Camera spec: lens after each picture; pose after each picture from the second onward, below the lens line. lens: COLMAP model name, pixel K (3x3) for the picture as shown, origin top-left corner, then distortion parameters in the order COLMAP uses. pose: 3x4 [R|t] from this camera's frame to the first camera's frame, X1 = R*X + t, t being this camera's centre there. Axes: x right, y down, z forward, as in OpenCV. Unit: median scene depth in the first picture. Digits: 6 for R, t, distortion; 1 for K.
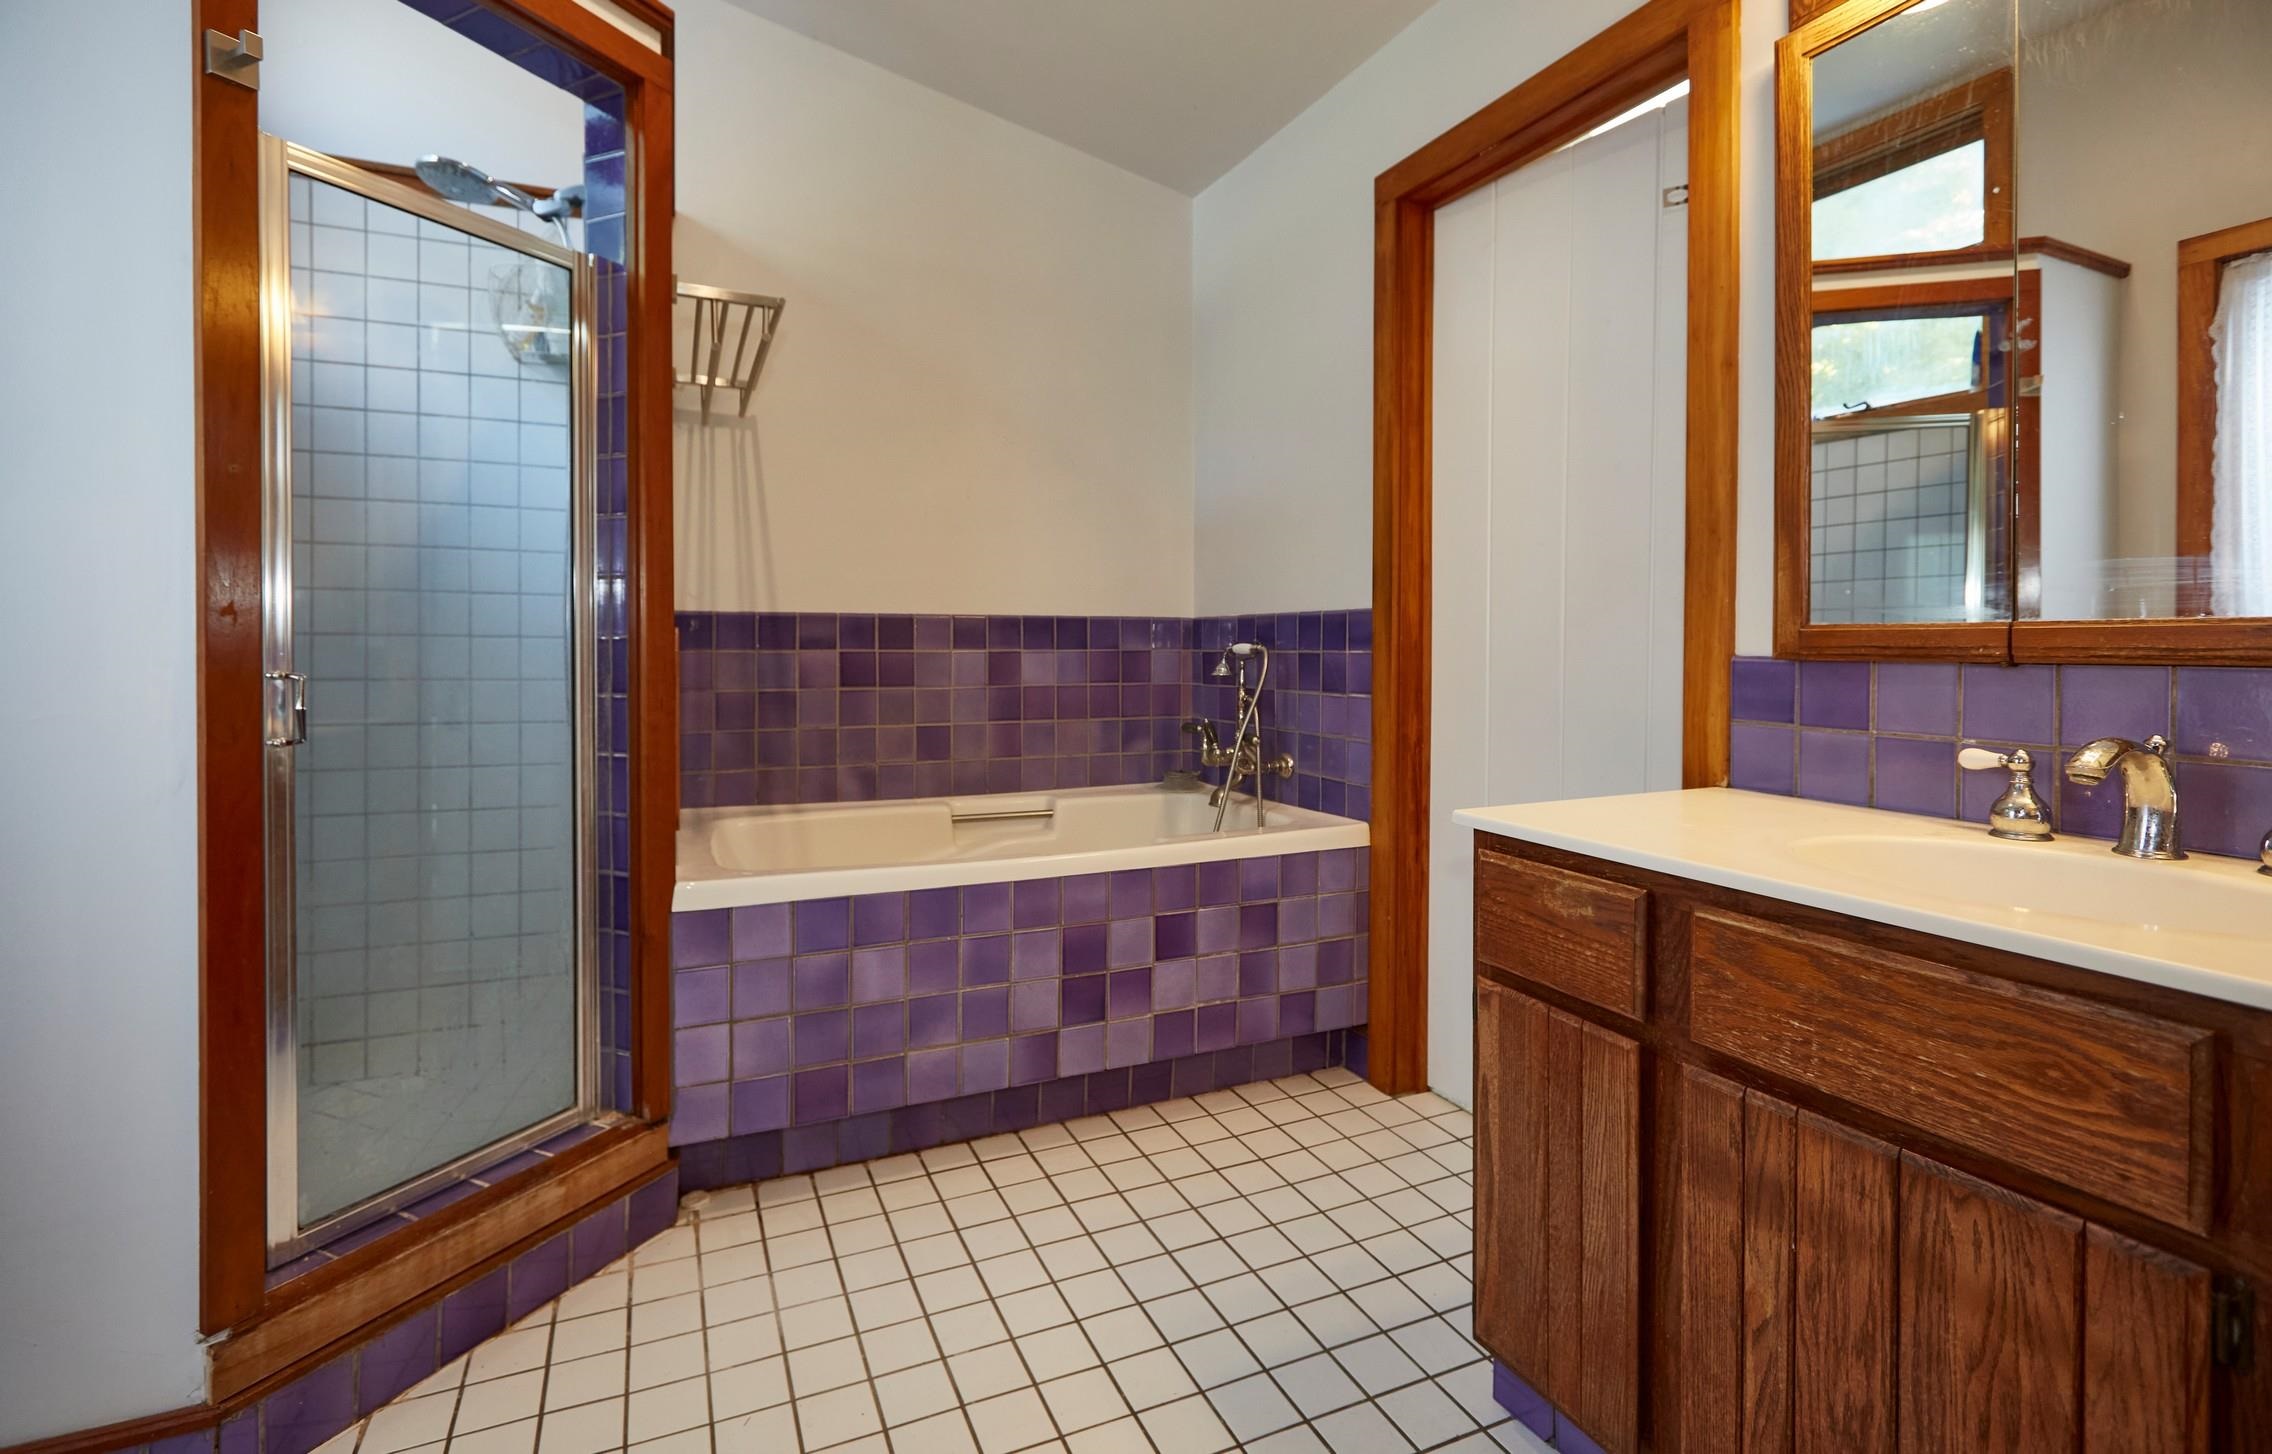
lens RADIAL K [[1048.9, 0, 1135.1], [0, 1048.9, 649.7], [0, 0, 1]] dist [0.000867, 0.000081]
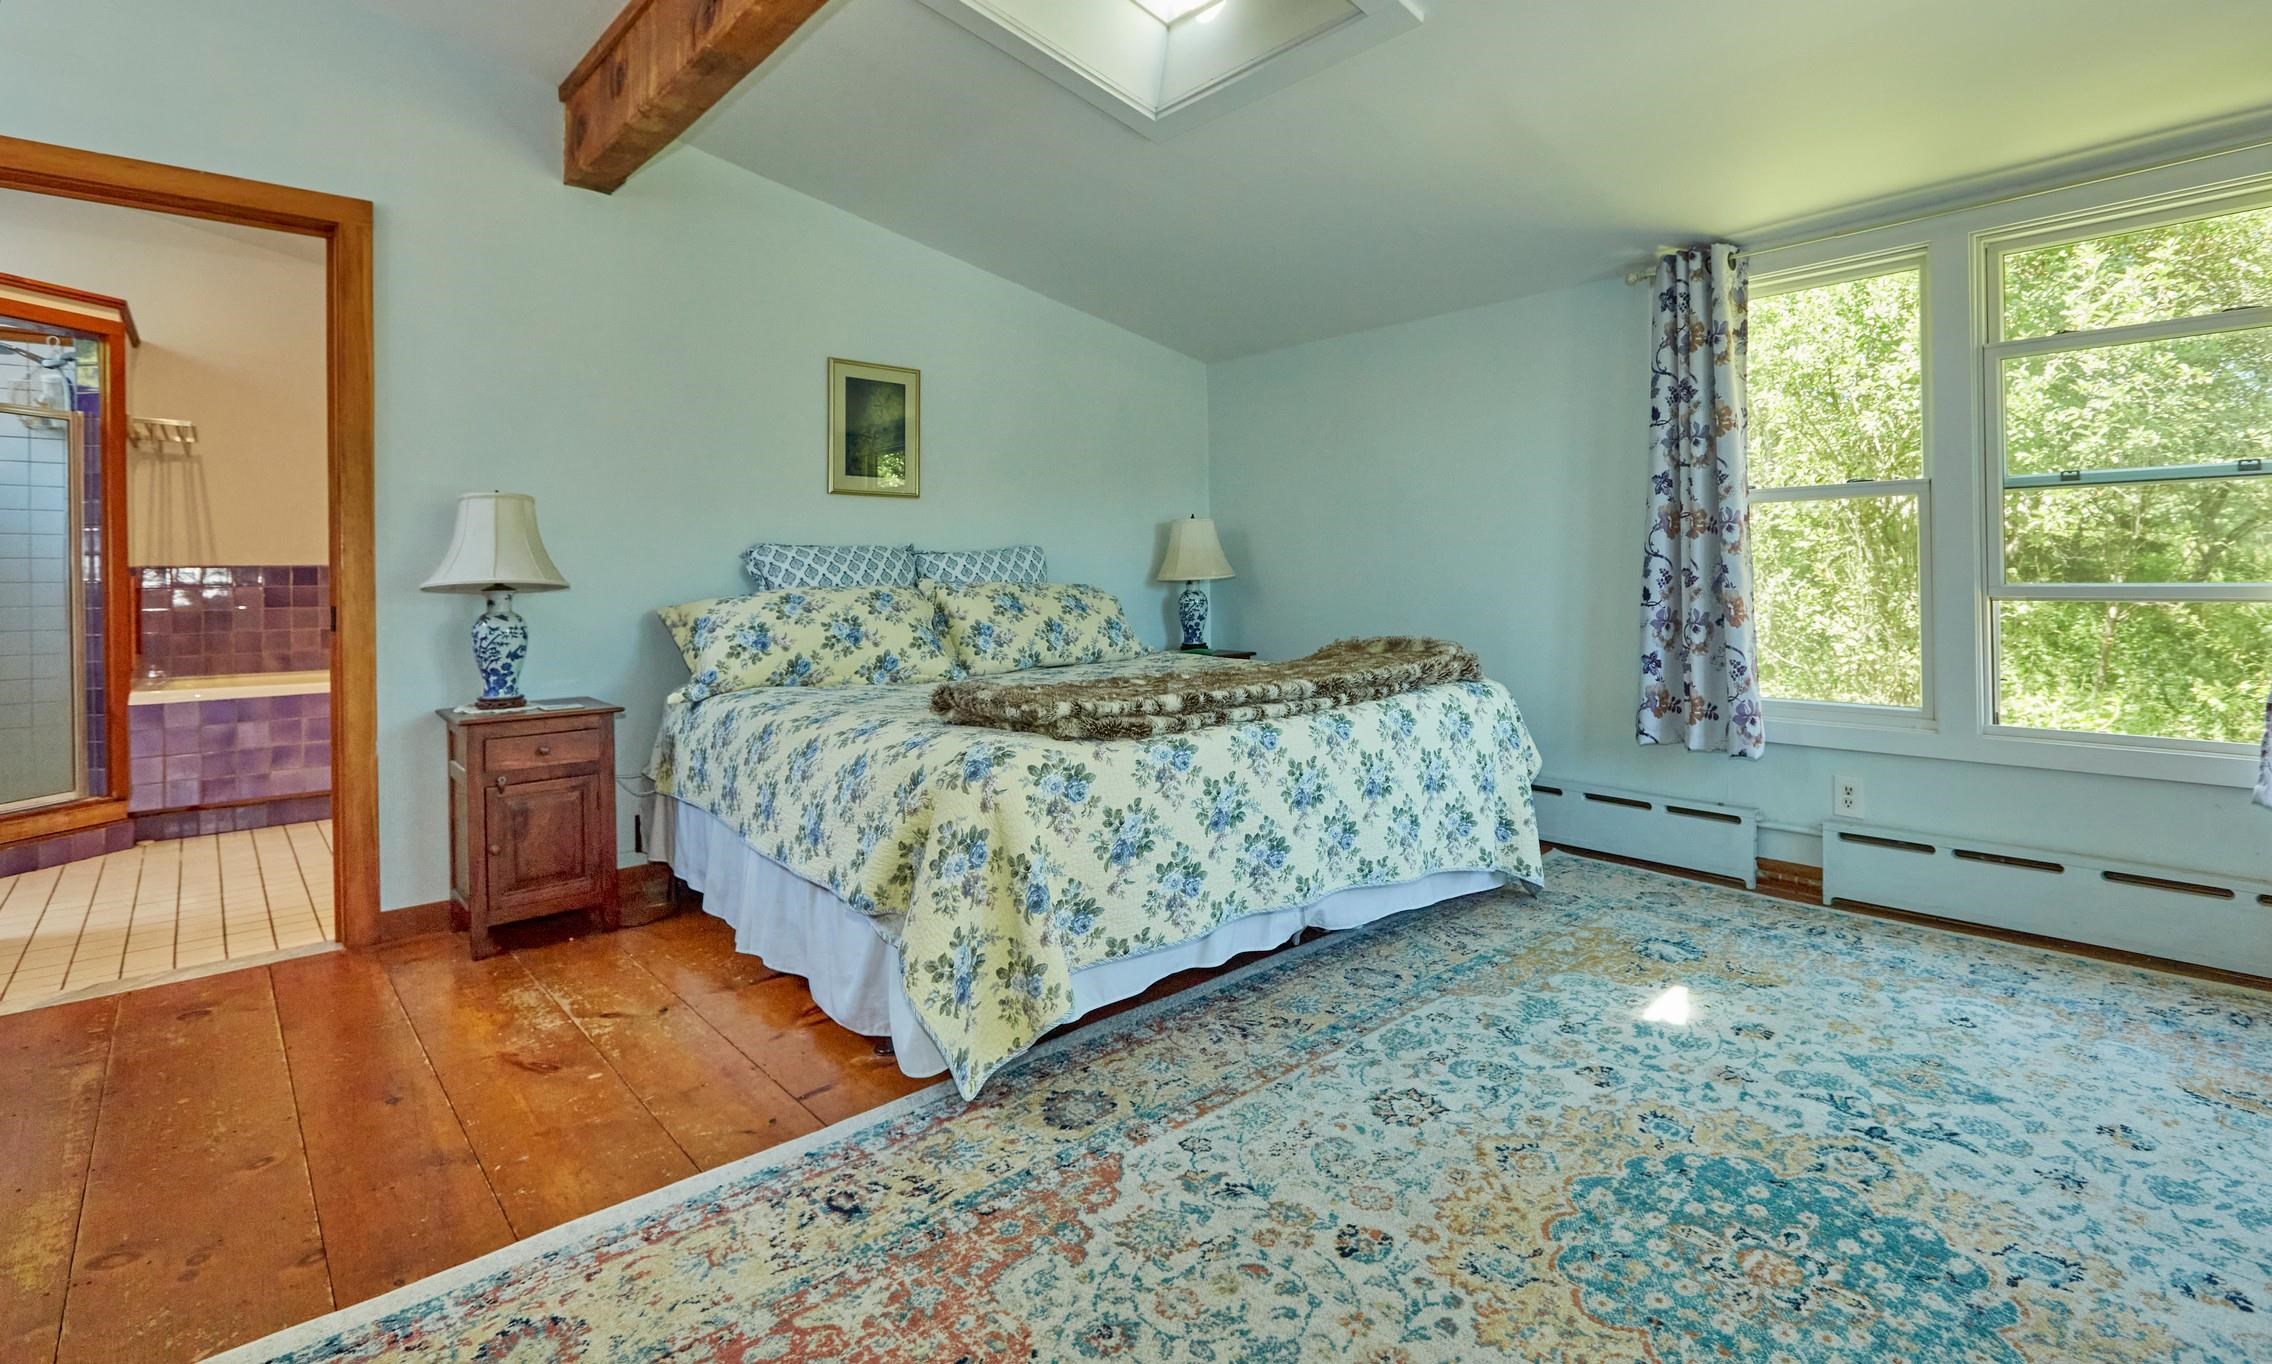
lens RADIAL K [[1057.9, 0, 1138.7], [0, 1057.9, 565.0], [0, 0, 1]] dist [0.000923, 0.000021]
pose [[0.951927, -0.013979, 0.306007, 0.838772], [0.018279, 0.999770, -0.011190, 0.021207], [-0.305781, 0.016245, 0.951963, -1.646827]]
